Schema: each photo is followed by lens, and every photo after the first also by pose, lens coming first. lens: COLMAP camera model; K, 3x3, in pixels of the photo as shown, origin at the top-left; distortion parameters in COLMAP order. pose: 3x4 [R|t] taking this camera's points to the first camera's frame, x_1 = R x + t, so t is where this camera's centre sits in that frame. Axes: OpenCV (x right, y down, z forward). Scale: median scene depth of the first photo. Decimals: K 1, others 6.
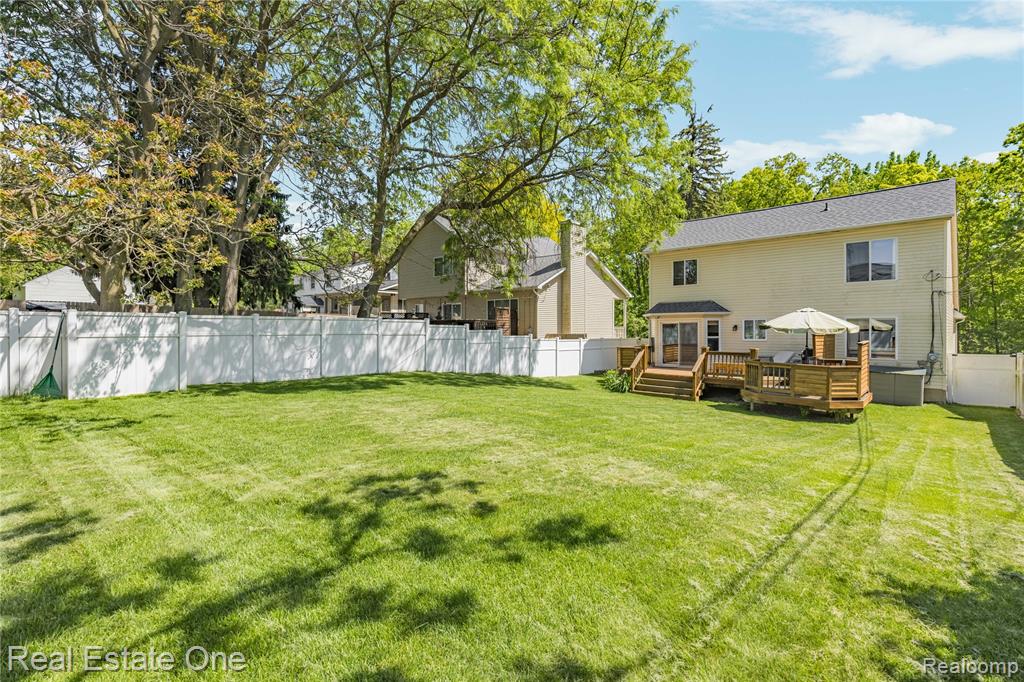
lens RADIAL K [[483.5, 0, 502.0], [0, 483.5, 338.2], [0, 0, 1]] dist [-0.011220, -0.002162]
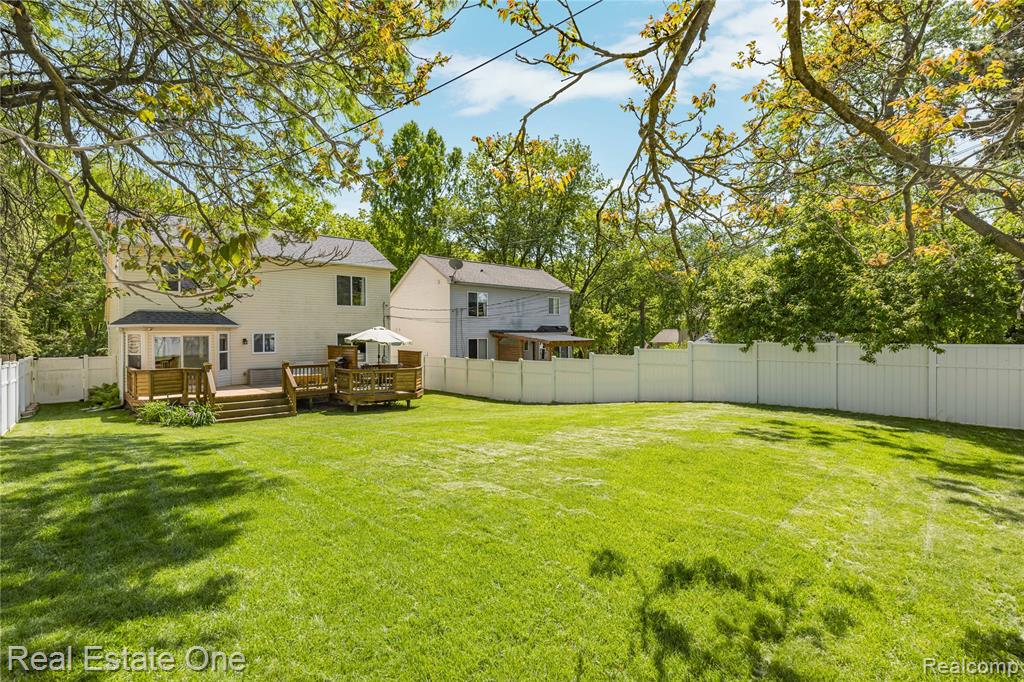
lens RADIAL K [[463.1, 0, 505.1], [0, 463.1, 334.6], [0, 0, 1]] dist [-0.006188, -0.000222]
pose [[0.046438, -0.003423, 0.998915, -0.464122], [0.021918, 0.999757, 0.002407, -0.026990], [-0.998681, 0.021782, 0.046501, 0.443161]]
